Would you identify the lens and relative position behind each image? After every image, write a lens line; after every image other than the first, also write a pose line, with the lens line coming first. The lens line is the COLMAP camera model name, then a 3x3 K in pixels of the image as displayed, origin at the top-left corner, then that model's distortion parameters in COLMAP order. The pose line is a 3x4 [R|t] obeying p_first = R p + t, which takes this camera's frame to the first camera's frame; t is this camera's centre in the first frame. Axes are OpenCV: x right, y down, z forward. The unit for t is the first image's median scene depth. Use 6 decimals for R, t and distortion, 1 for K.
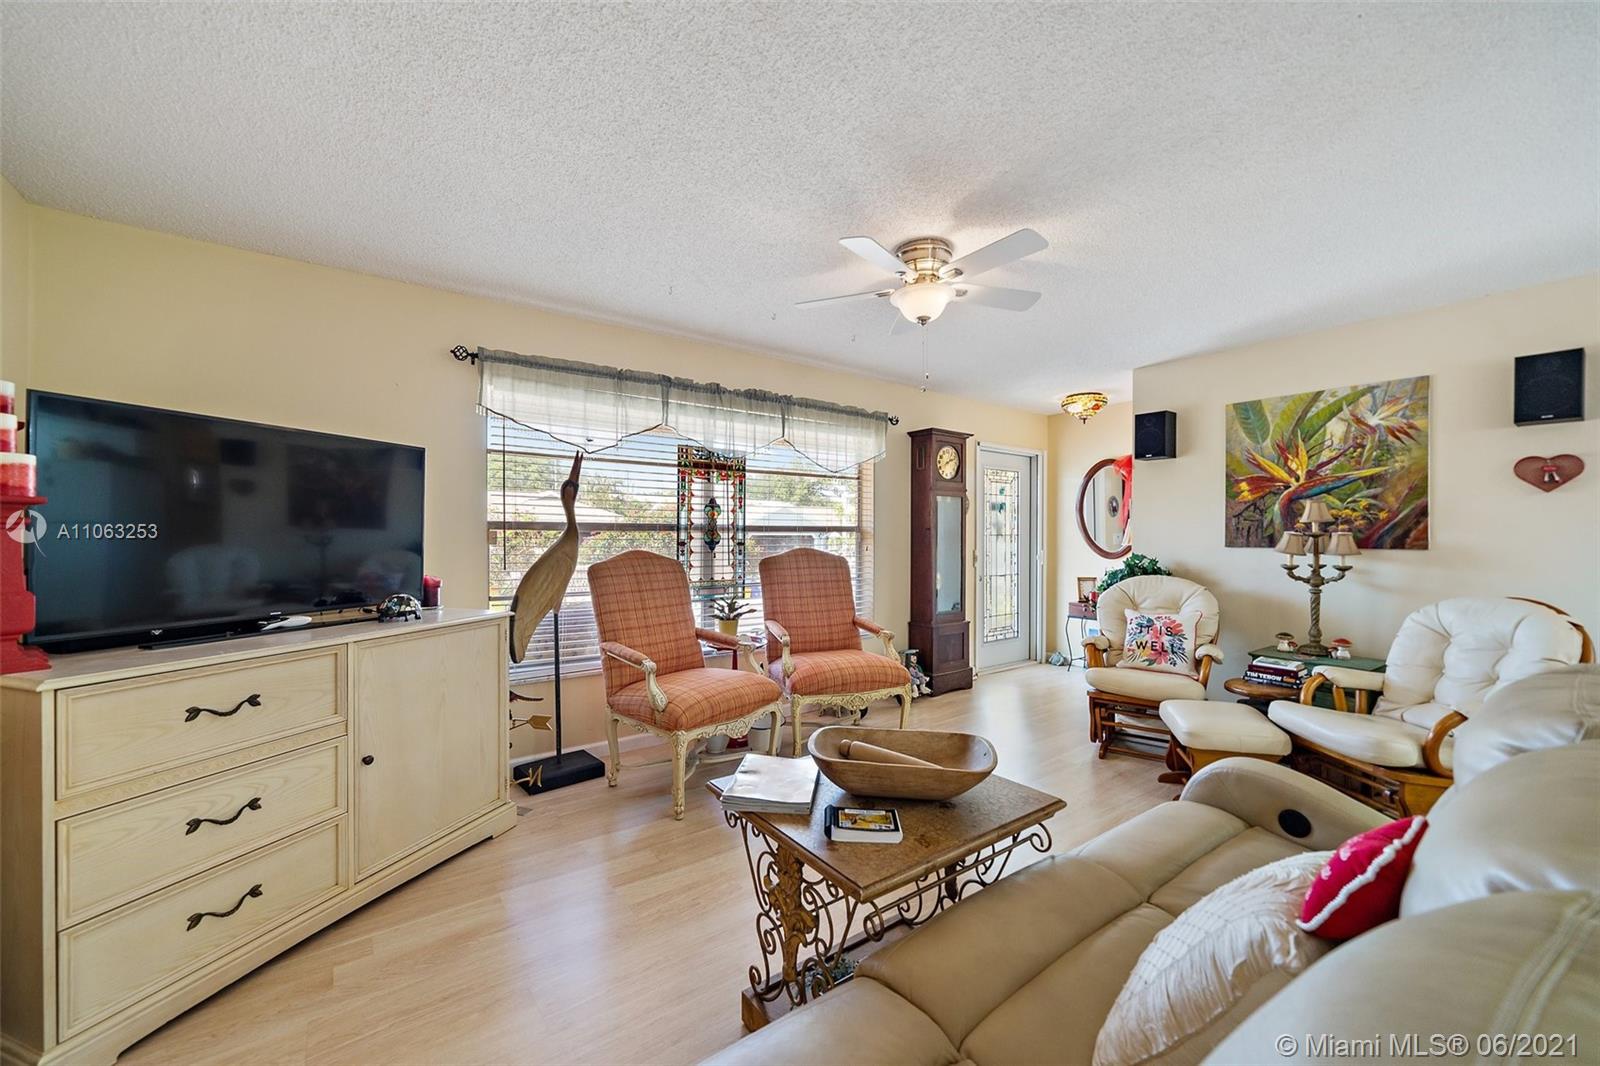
lens RADIAL K [[606.9, 0, 776.6], [0, 606.9, 534.3], [0, 0, 1]] dist [-0.004993, -0.000062]
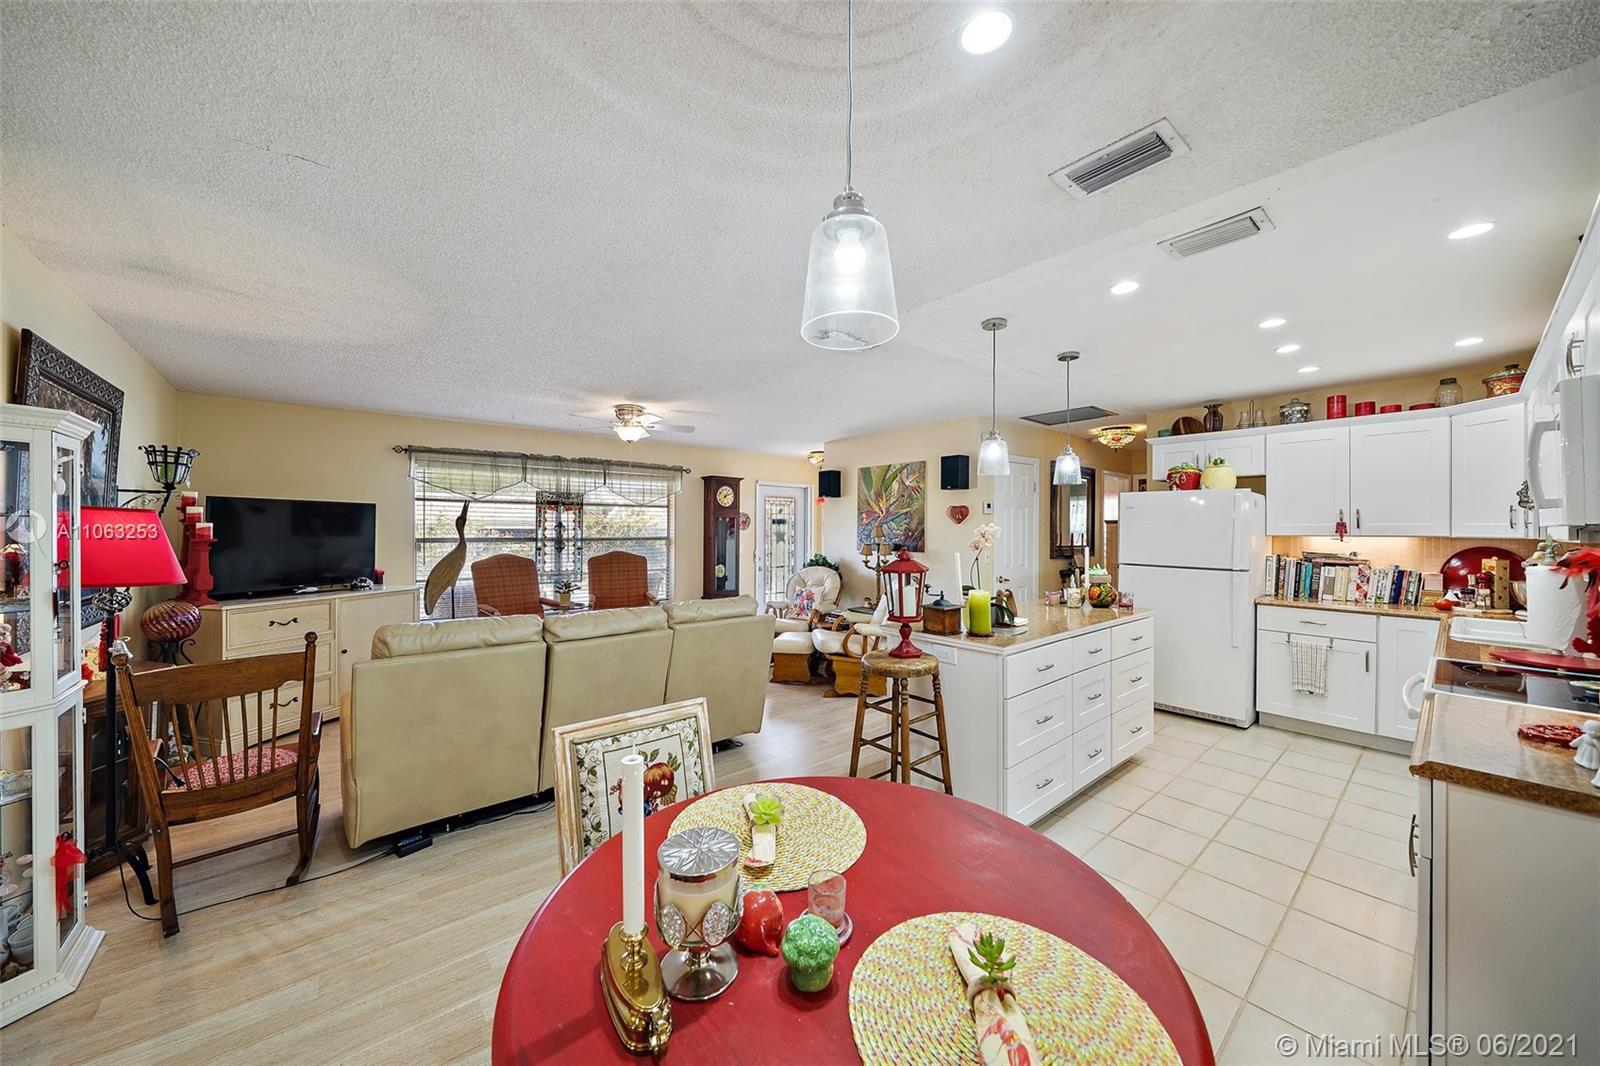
lens RADIAL K [[555.9, 0, 776.9], [0, 555.9, 525.9], [0, 0, 1]] dist [-0.012858, 0.001245]
pose [[0.998069, -0.000878, 0.062102, 0.415285], [0.001335, 0.999972, -0.007327, -0.037620], [-0.062094, 0.007396, 0.998043, -0.594940]]
